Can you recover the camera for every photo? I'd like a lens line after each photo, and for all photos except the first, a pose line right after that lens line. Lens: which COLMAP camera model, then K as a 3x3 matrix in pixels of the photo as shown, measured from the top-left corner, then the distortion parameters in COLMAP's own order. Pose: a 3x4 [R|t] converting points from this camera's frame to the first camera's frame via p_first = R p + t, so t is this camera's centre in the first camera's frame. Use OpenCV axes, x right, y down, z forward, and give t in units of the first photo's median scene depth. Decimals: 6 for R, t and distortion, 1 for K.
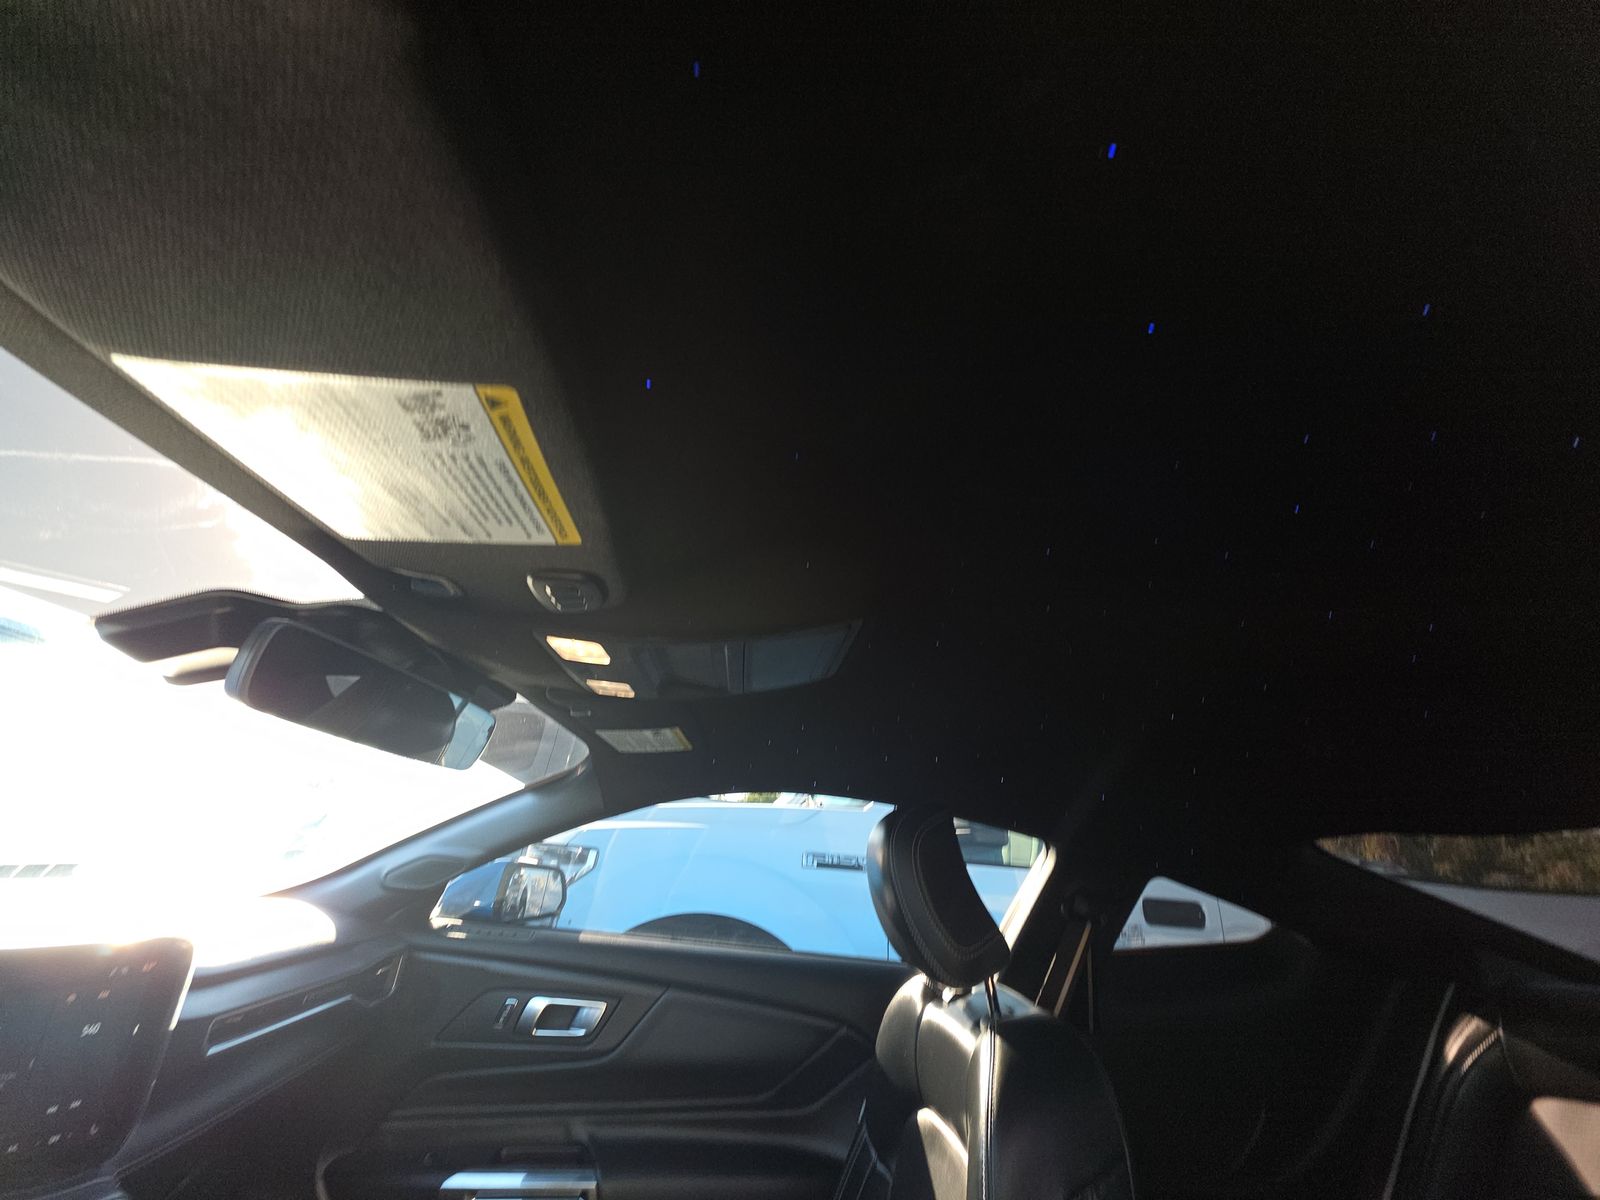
lens RADIAL K [[639.9, 0, 804.7], [0, 639.9, 602.0], [0, 0, 1]] dist [0.010349, -0.000576]
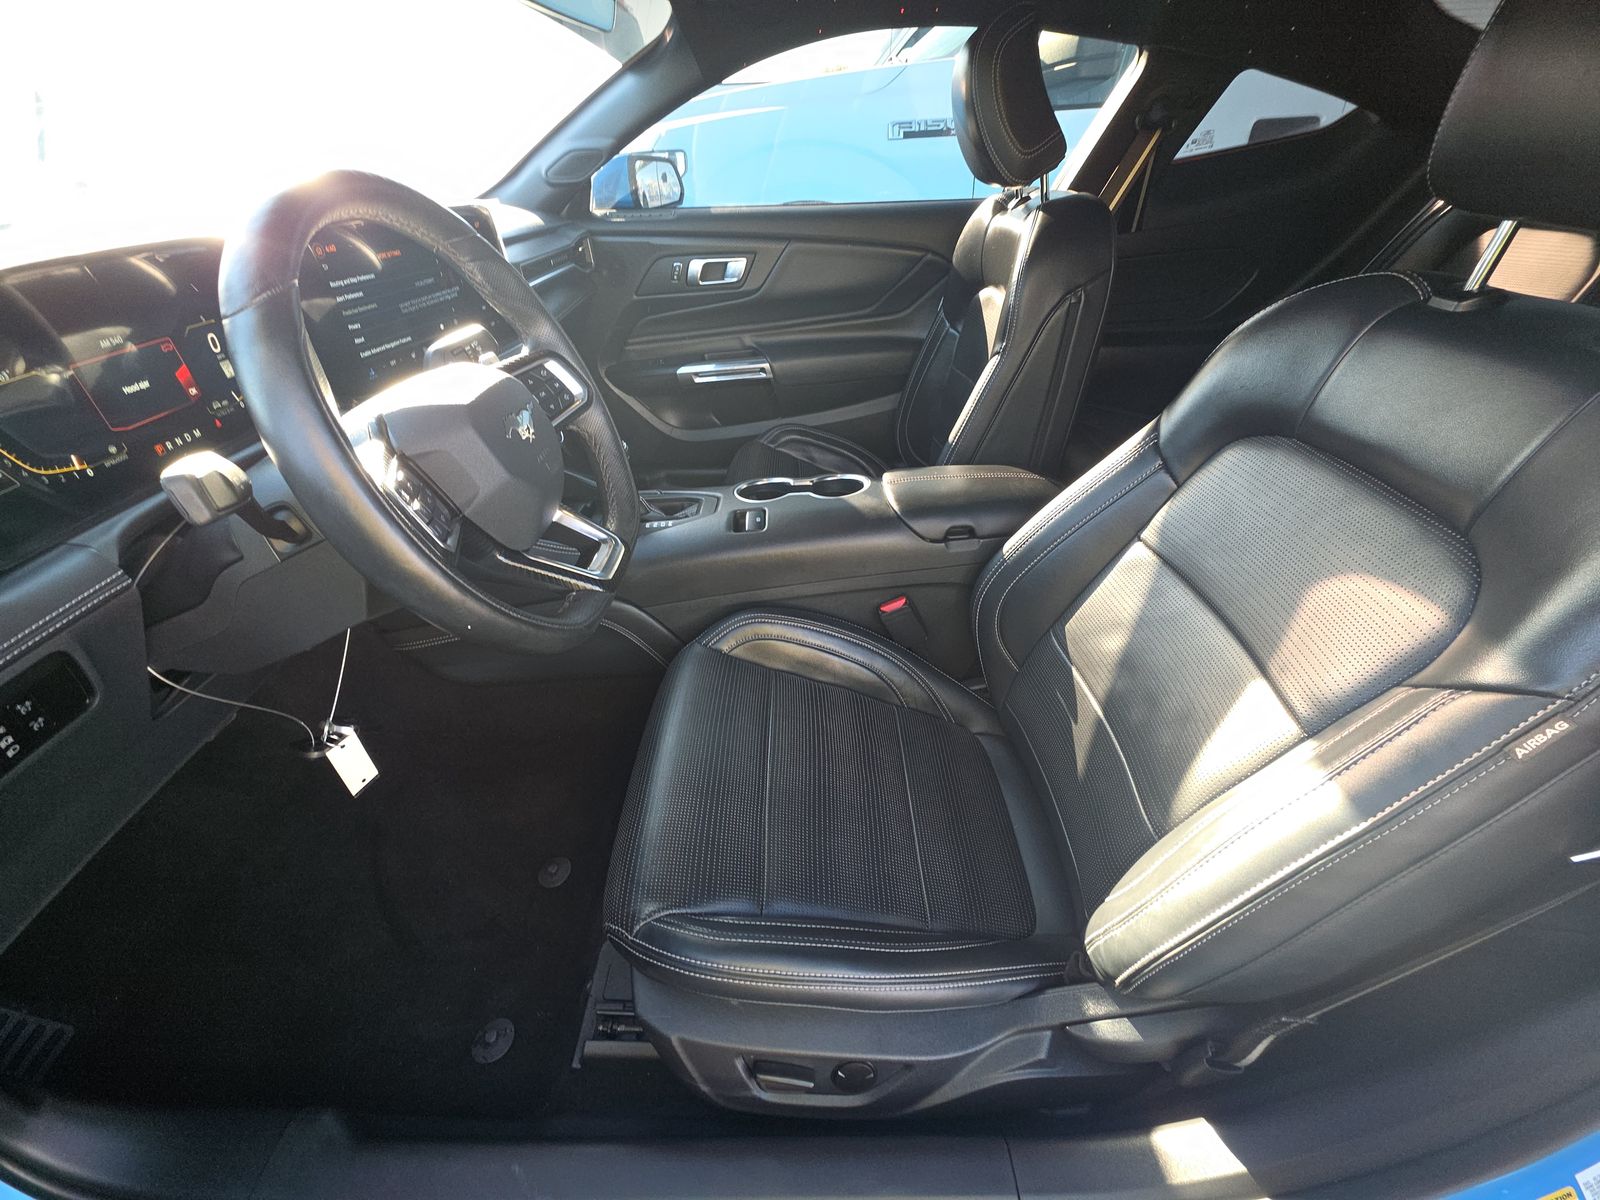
lens RADIAL K [[639.9, 0, 804.7], [0, 639.9, 602.0], [0, 0, 1]] dist [0.010349, -0.000576]
pose [[0.987203, -0.039381, -0.154530, -0.013021], [0.150262, 0.554202, 0.818707, -0.047506], [0.053399, -0.831450, 0.553027, -0.314349]]
